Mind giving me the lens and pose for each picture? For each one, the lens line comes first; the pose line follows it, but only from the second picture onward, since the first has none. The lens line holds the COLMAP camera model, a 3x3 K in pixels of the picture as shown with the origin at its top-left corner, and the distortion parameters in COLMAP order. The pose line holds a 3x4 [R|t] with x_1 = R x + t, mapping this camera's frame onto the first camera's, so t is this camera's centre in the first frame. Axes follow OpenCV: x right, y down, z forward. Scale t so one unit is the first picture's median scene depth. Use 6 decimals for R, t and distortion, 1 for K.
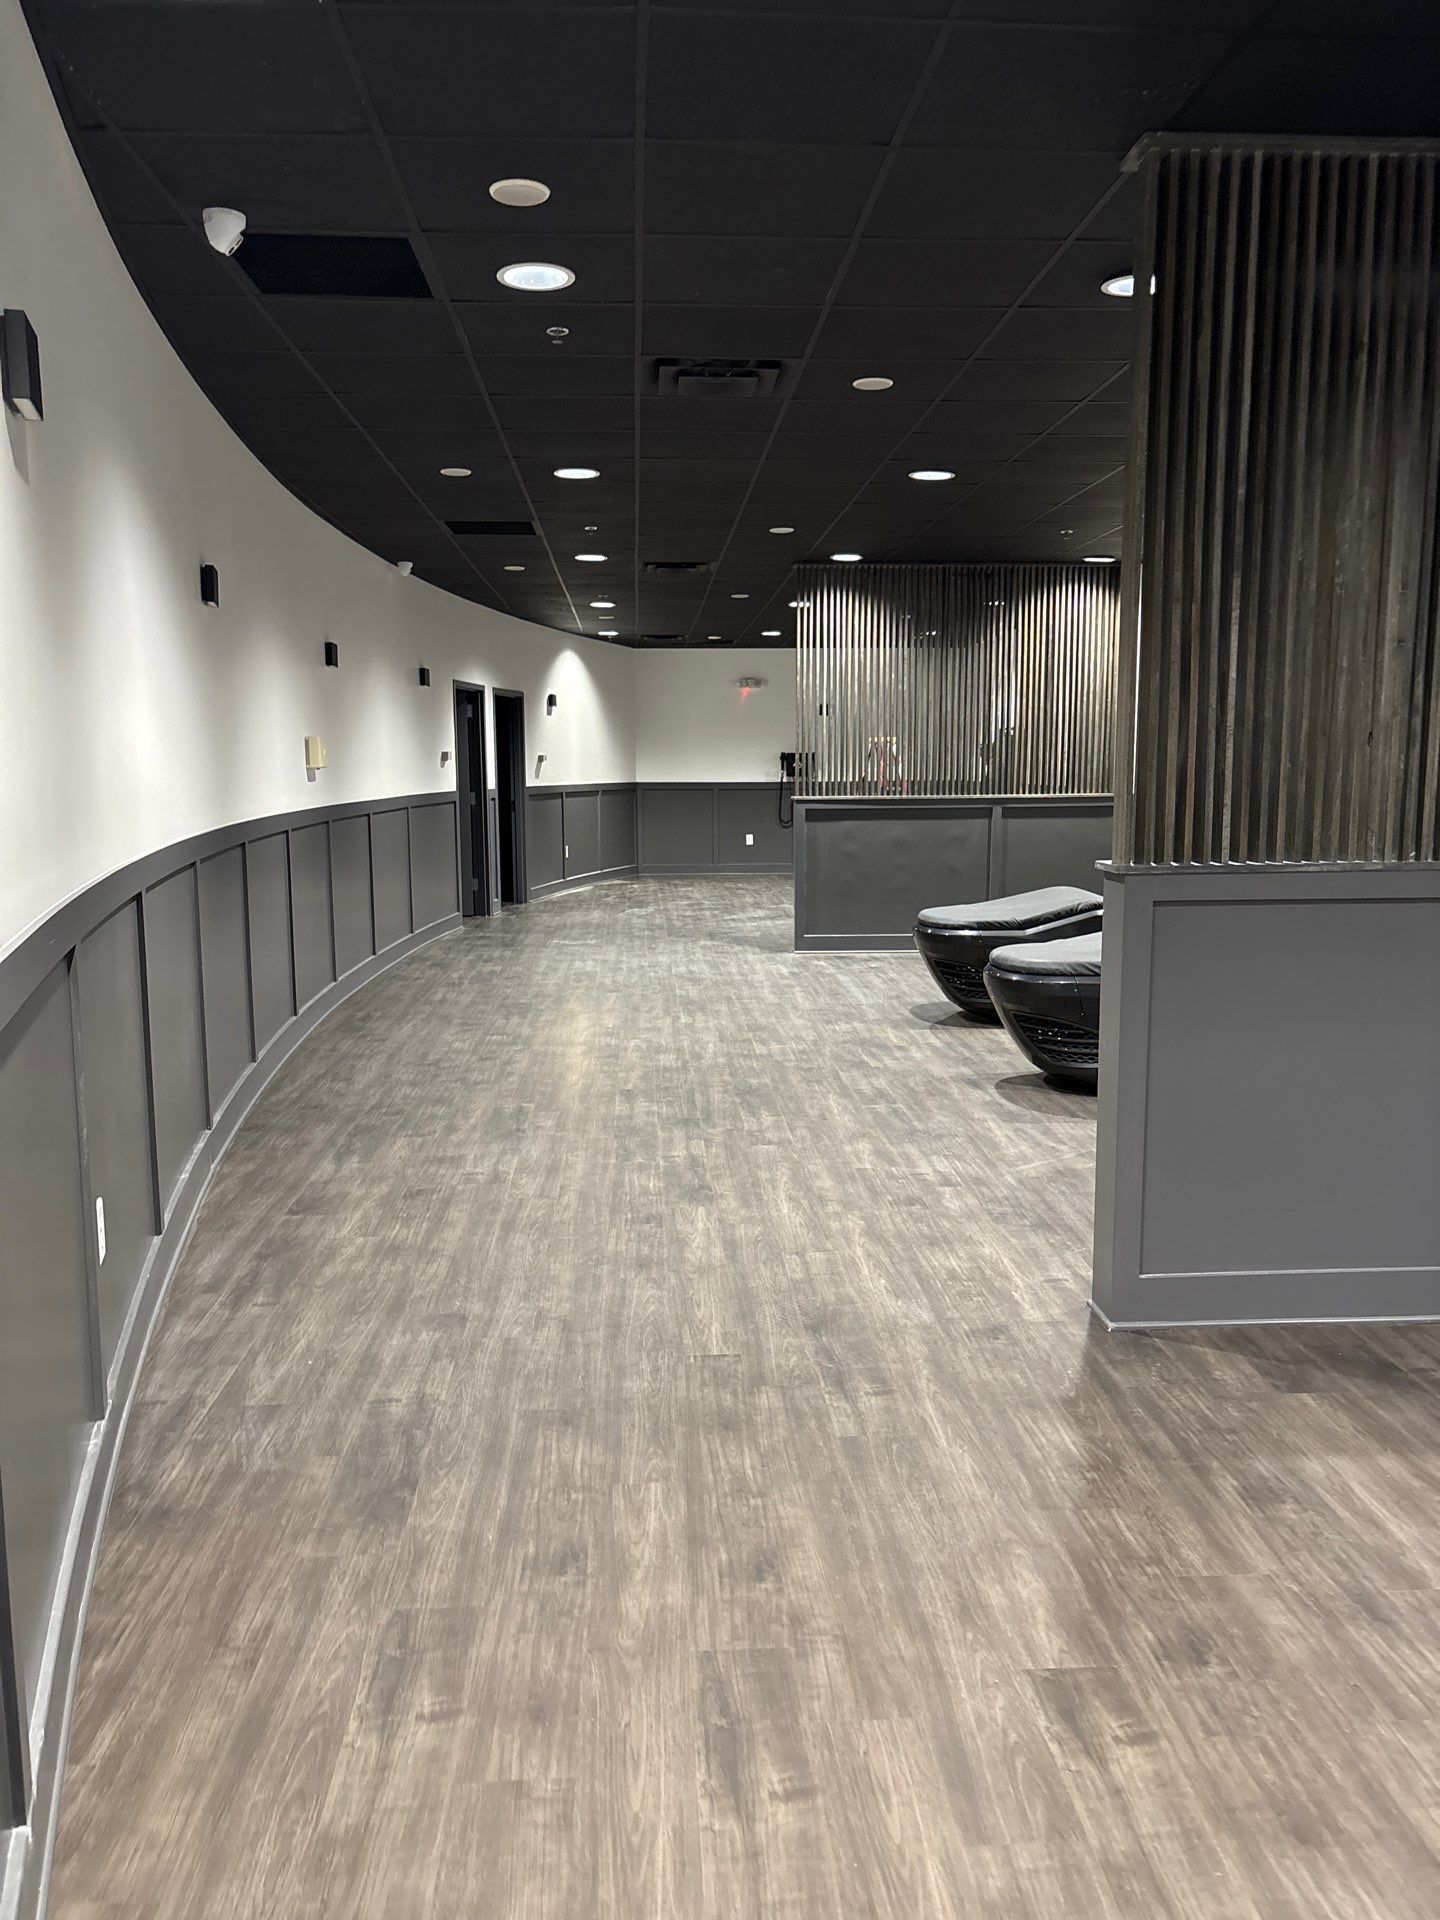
lens RADIAL K [[1436.7, 0, 720.7], [0, 1436.7, 960.5], [0, 0, 1]] dist [0.047932, -0.062024]
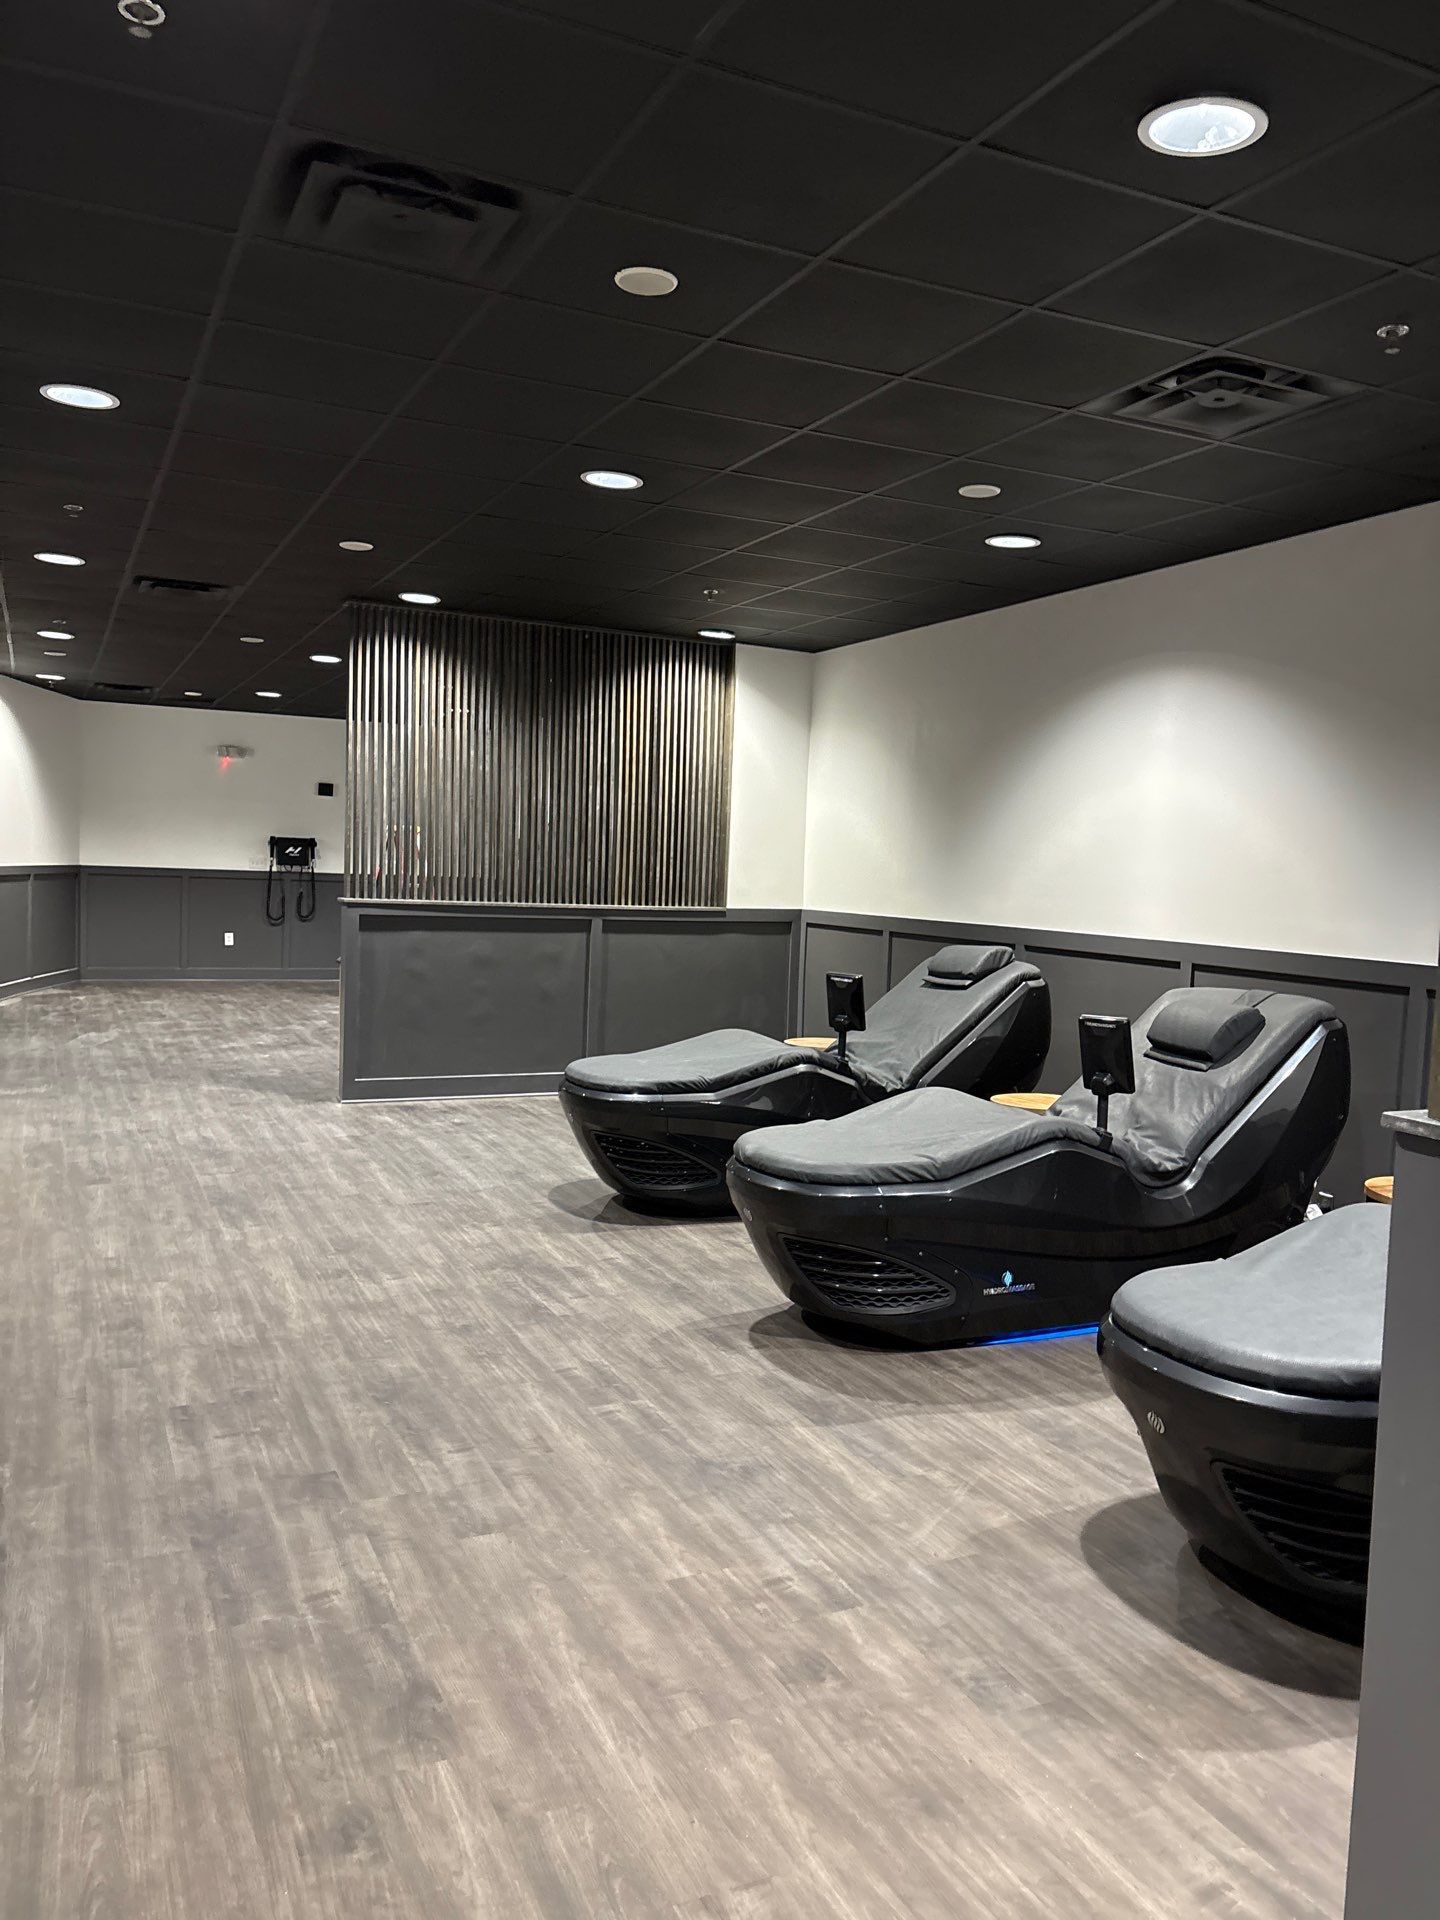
lens RADIAL K [[1436.7, 0, 730.0], [0, 1436.7, 966.0], [0, 0, 1]] dist [0.047932, -0.062024]
pose [[0.924792, 0.010208, 0.380335, -0.117963], [0.011897, 0.998375, -0.055723, -0.076926], [-0.380286, 0.056058, 0.923168, 0.497140]]
